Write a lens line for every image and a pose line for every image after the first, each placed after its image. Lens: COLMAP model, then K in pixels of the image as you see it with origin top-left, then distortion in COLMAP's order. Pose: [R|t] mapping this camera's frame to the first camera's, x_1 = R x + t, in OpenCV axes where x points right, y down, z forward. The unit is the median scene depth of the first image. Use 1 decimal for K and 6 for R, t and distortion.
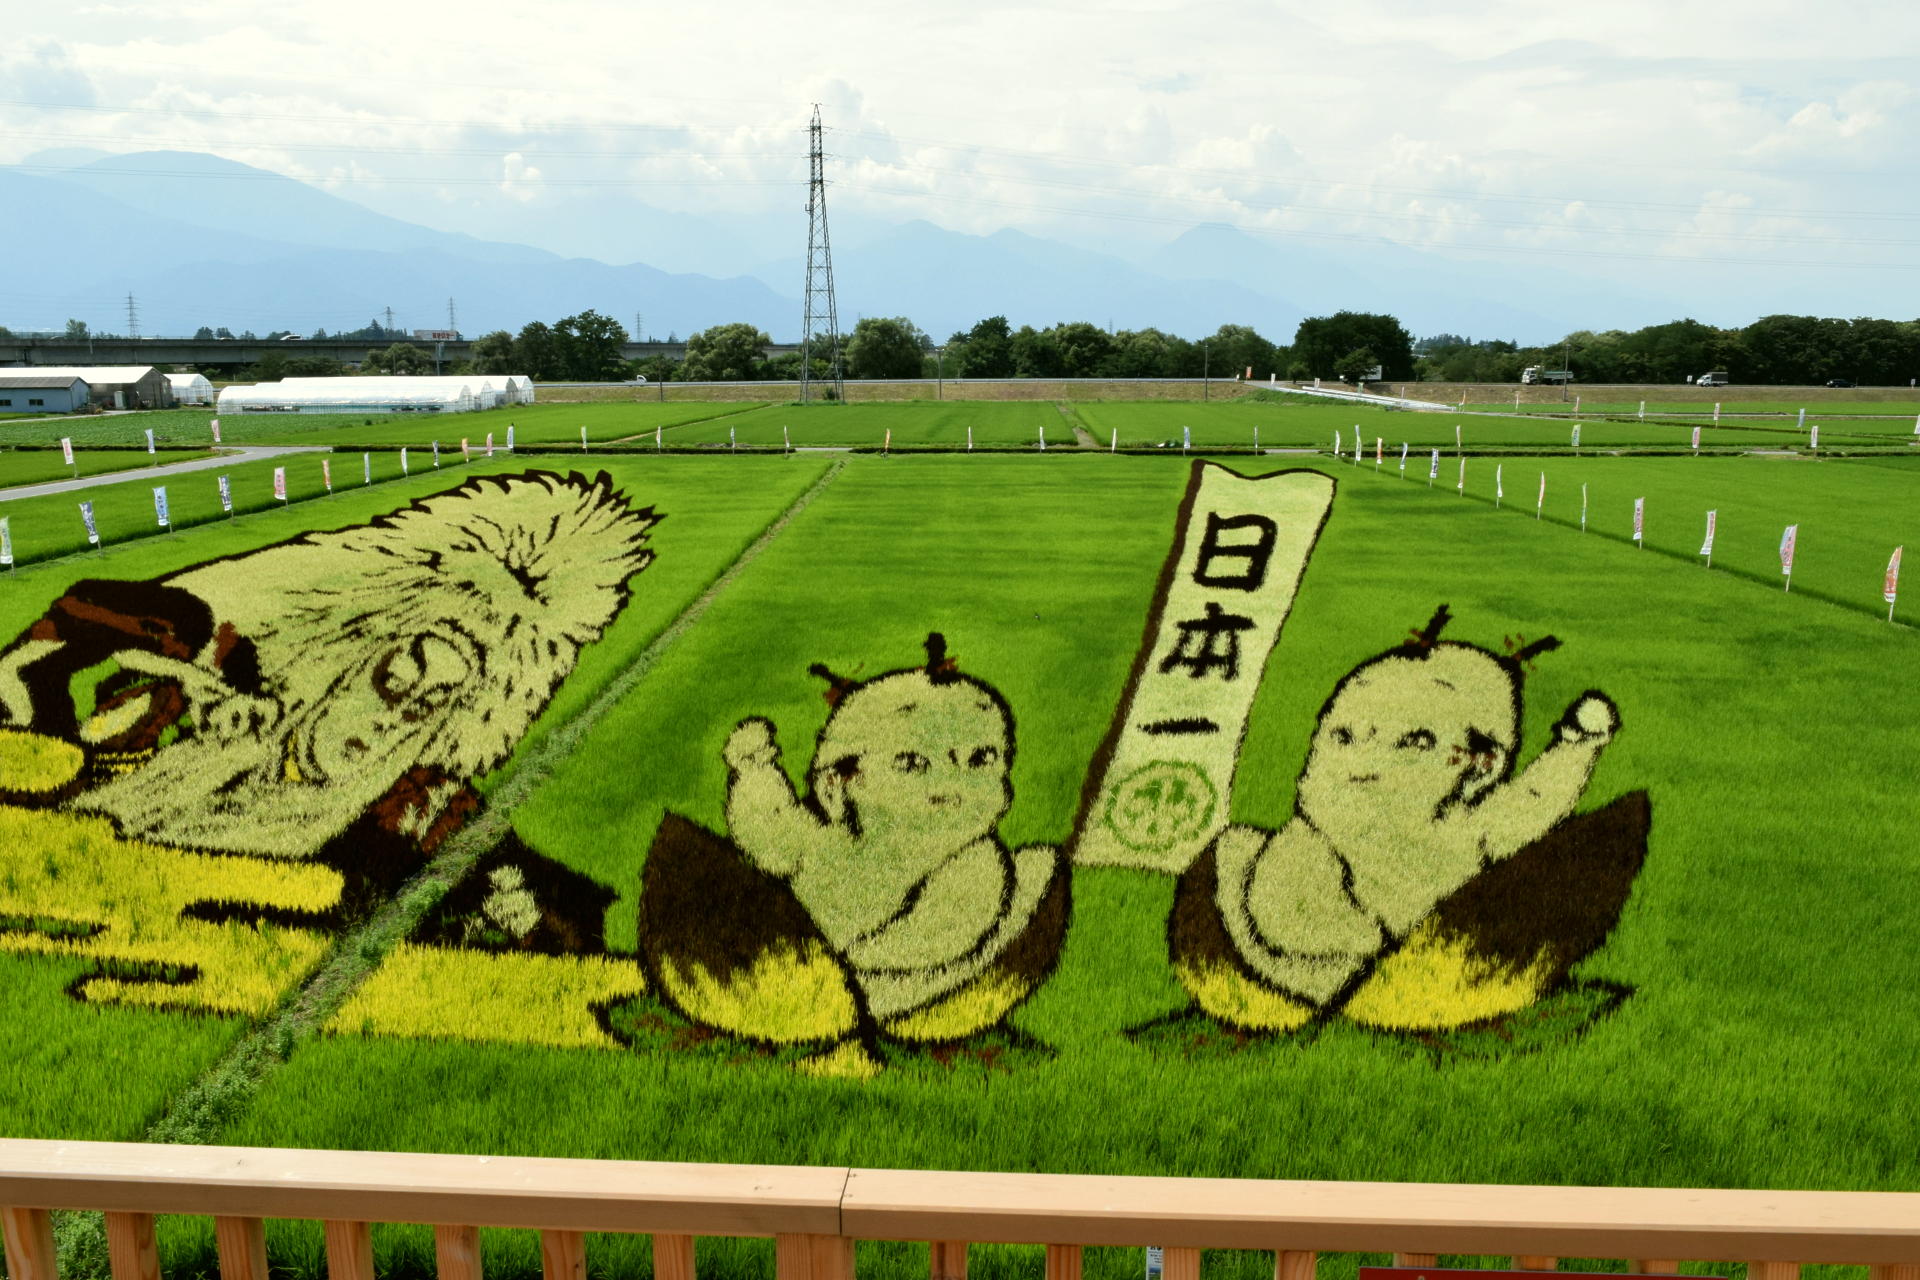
lens RADIAL K [[1491.6, 0, 962.7], [0, 1491.6, 639.7], [0, 0, 1]] dist [-0.020114, 0.011192]
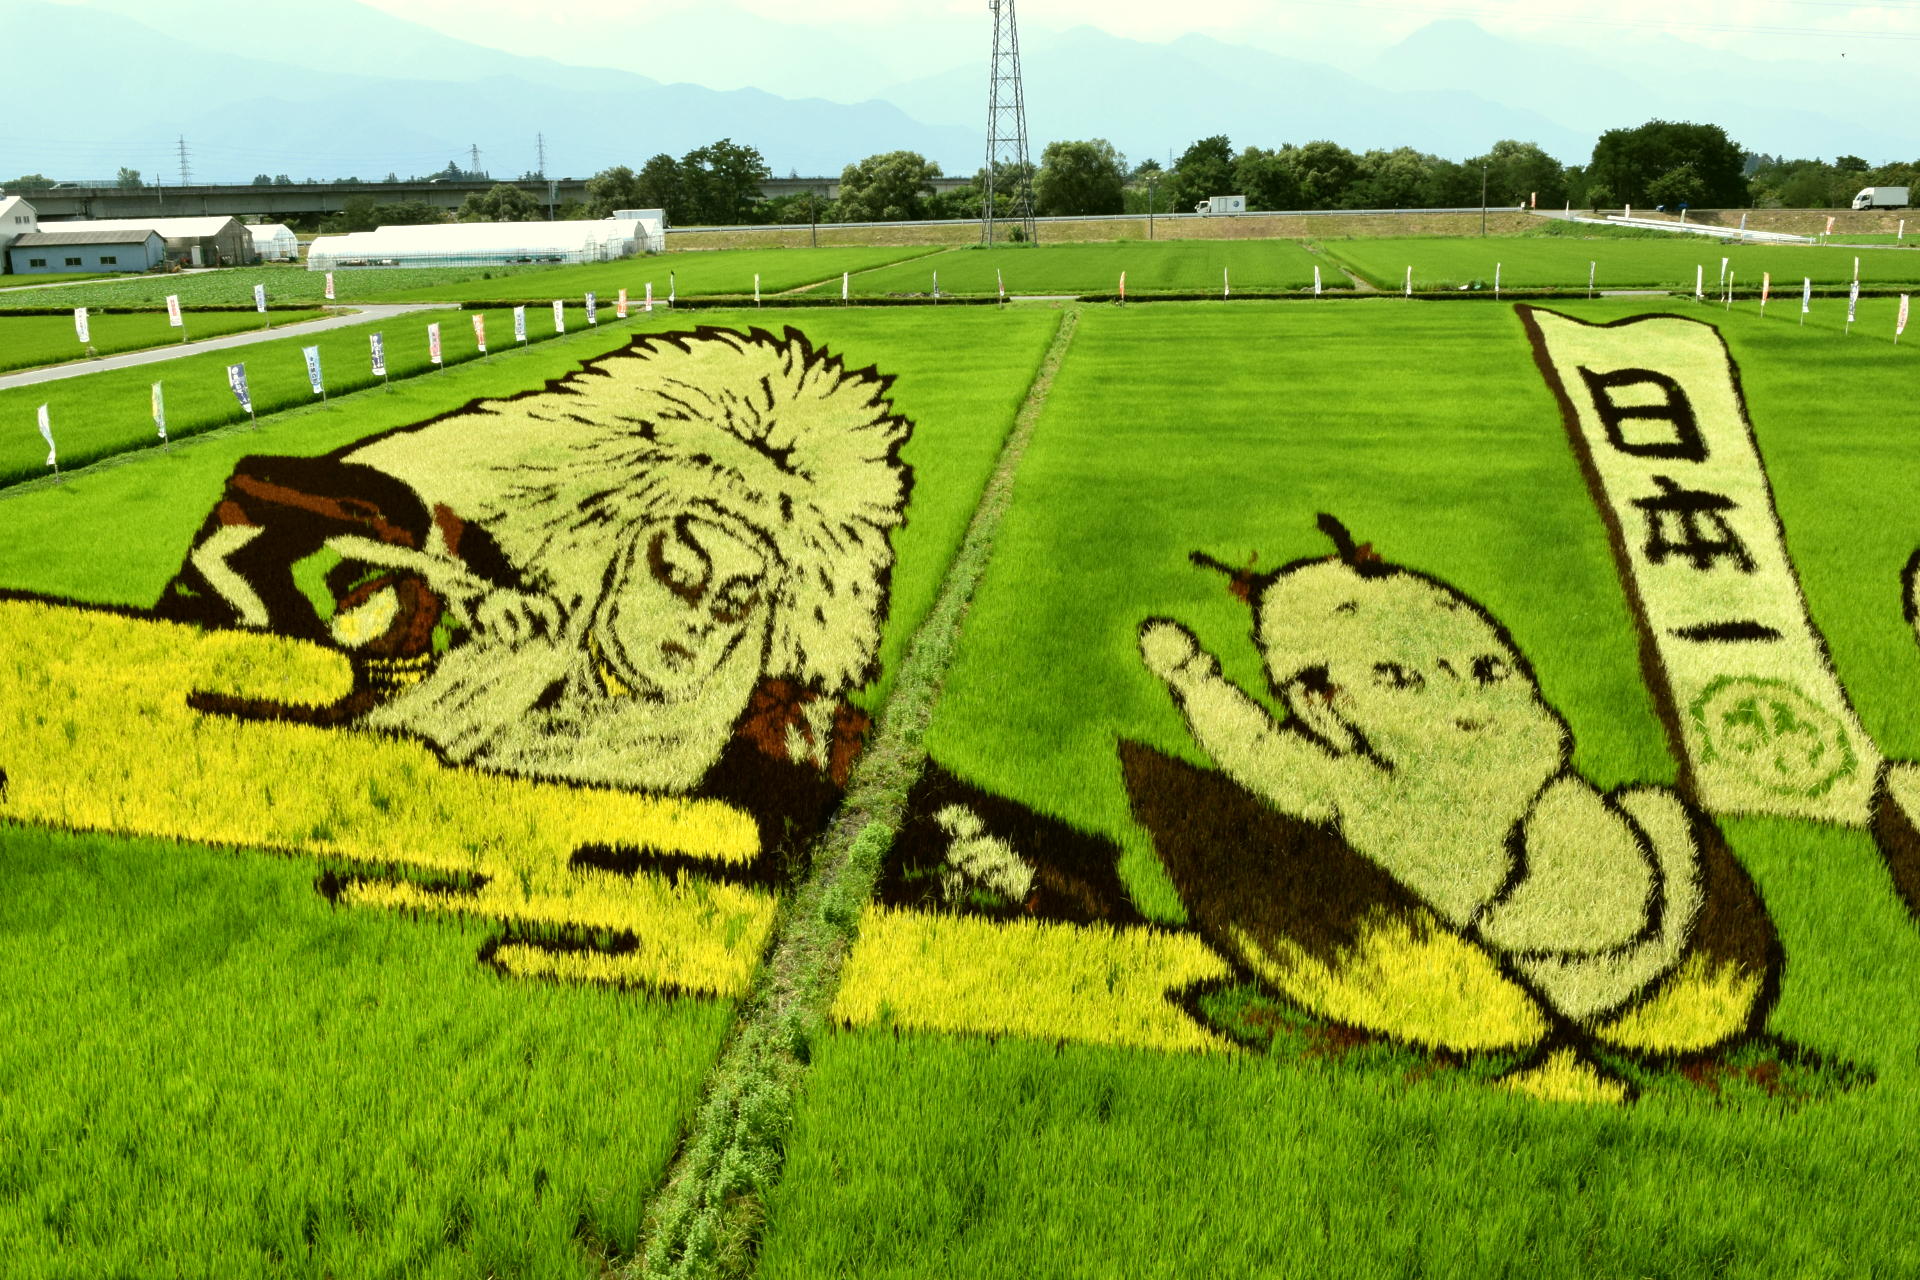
lens RADIAL K [[1779.3, 0, 961.7], [0, 1779.3, 642.0], [0, 0, 1]] dist [-0.029300, 0.005037]
pose [[0.995273, 0.004472, -0.097013, -0.124485], [0.001282, 0.998247, 0.059167, 0.007621], [0.097108, -0.059011, 0.993523, 0.052692]]
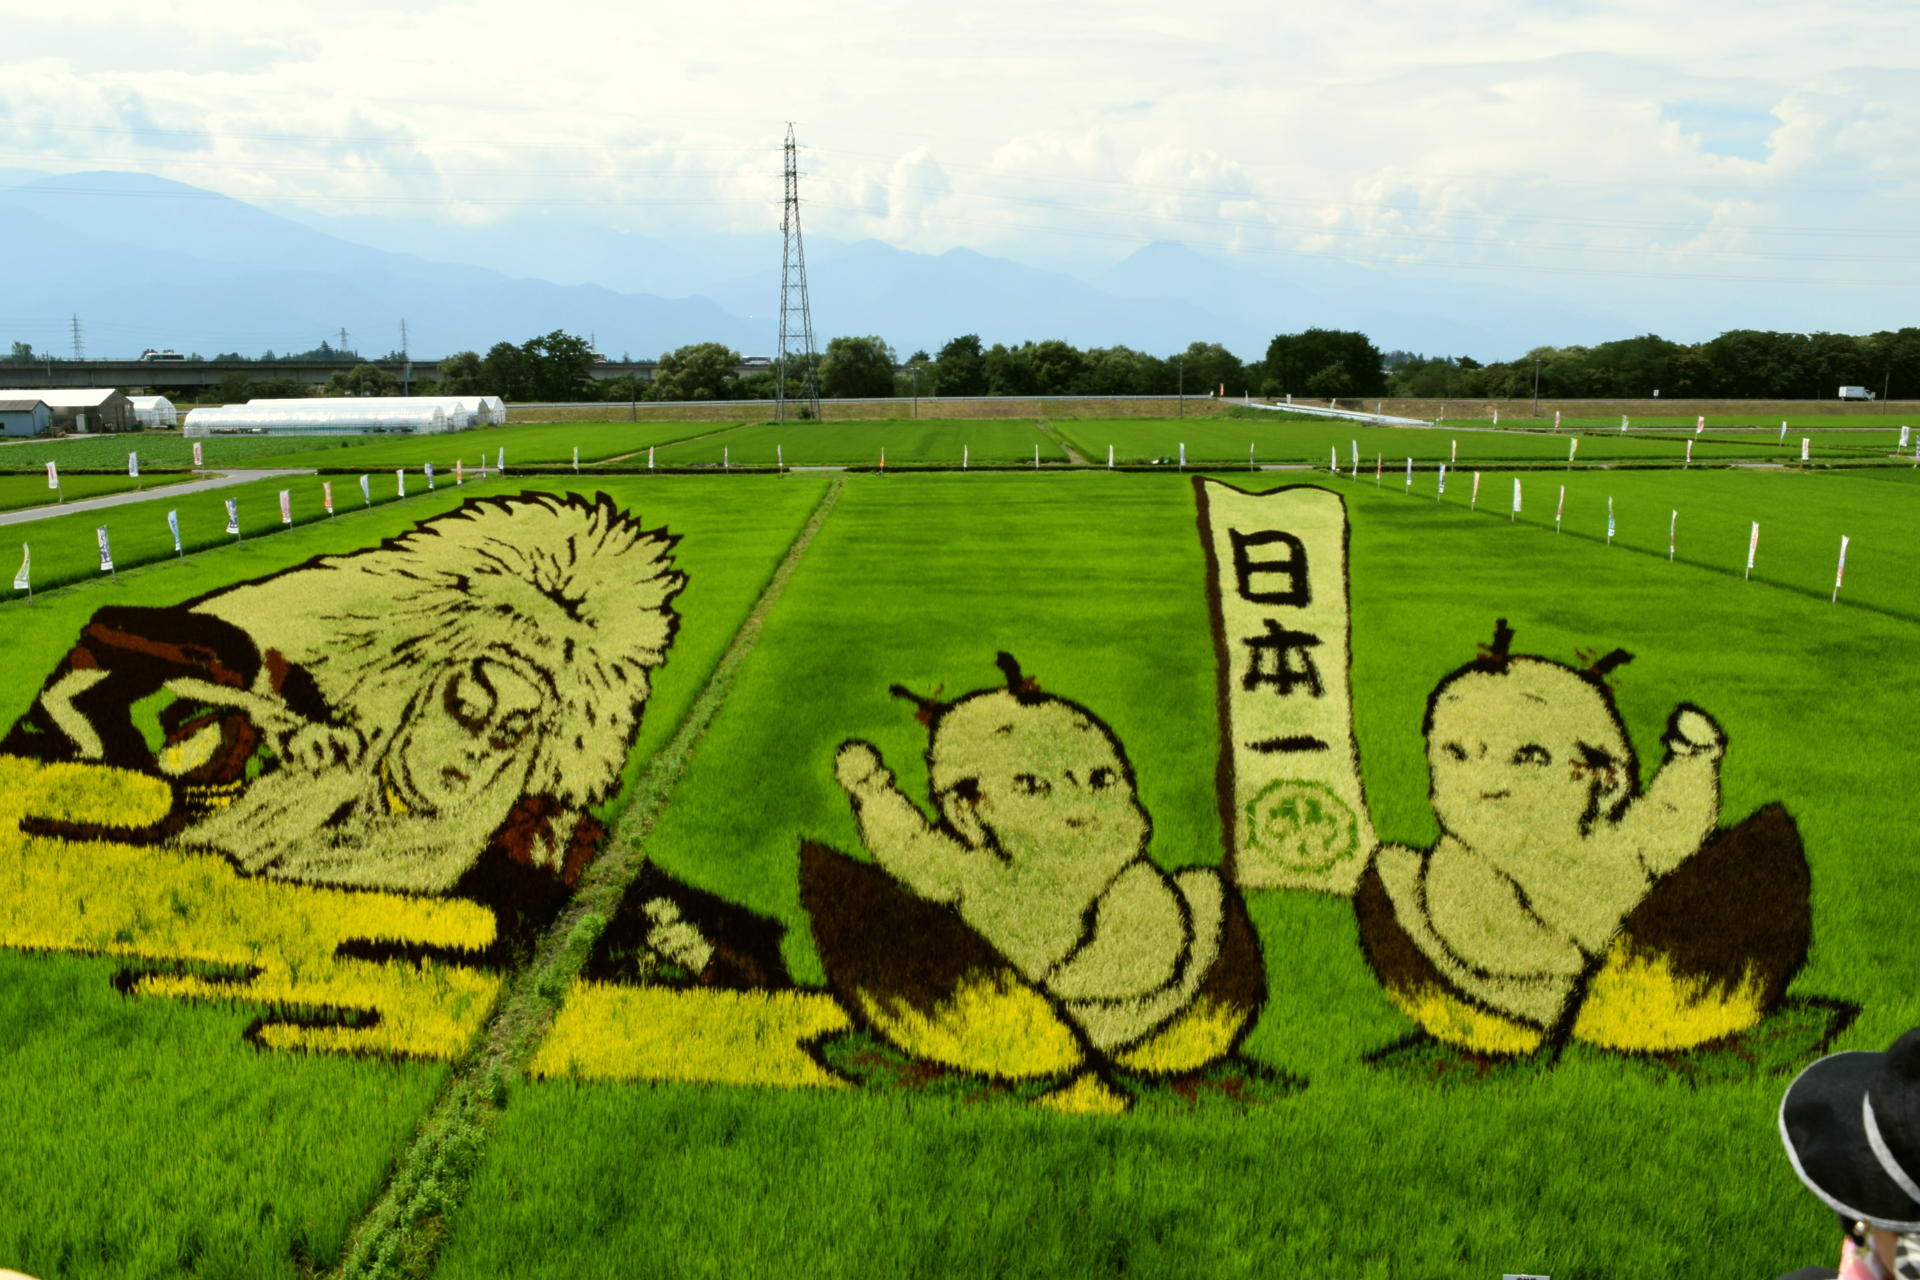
lens RADIAL K [[1495.5, 0, 962.6], [0, 1495.5, 638.9], [0, 0, 1]] dist [-0.019444, 0.011332]
pose [[0.999513, -0.010139, 0.029495, -0.079379], [0.010527, 0.999860, -0.013013, -0.001001], [-0.029359, 0.013317, 0.999480, 0.012345]]
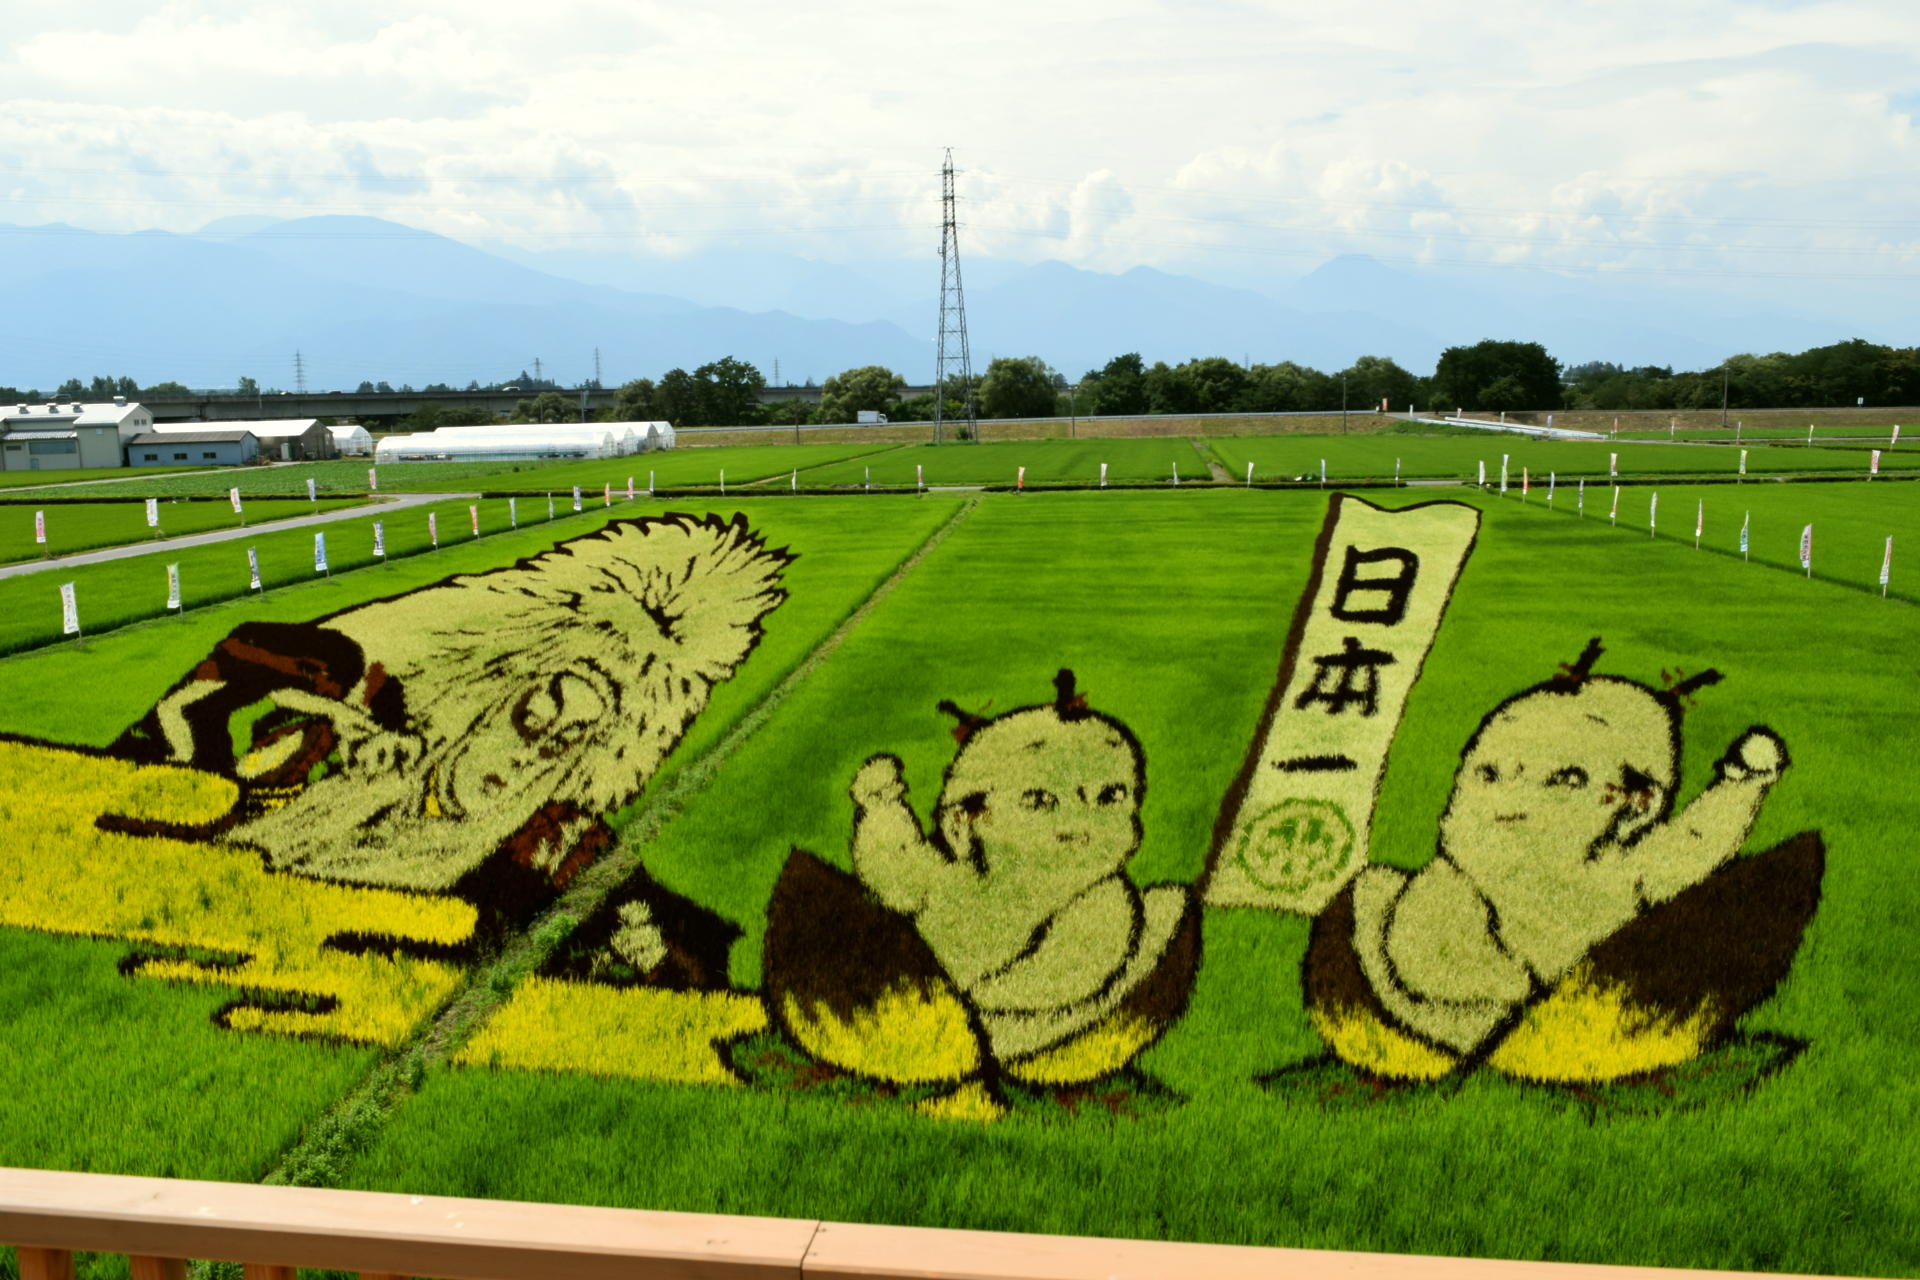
lens RADIAL K [[1495.5, 0, 962.6], [0, 1495.5, 638.9], [0, 0, 1]] dist [-0.019444, 0.011332]
pose [[0.995874, -0.006542, -0.090516, 0.003892], [0.004113, 0.999627, -0.026998, 0.001796], [0.090659, 0.026514, 0.995529, 0.006065]]
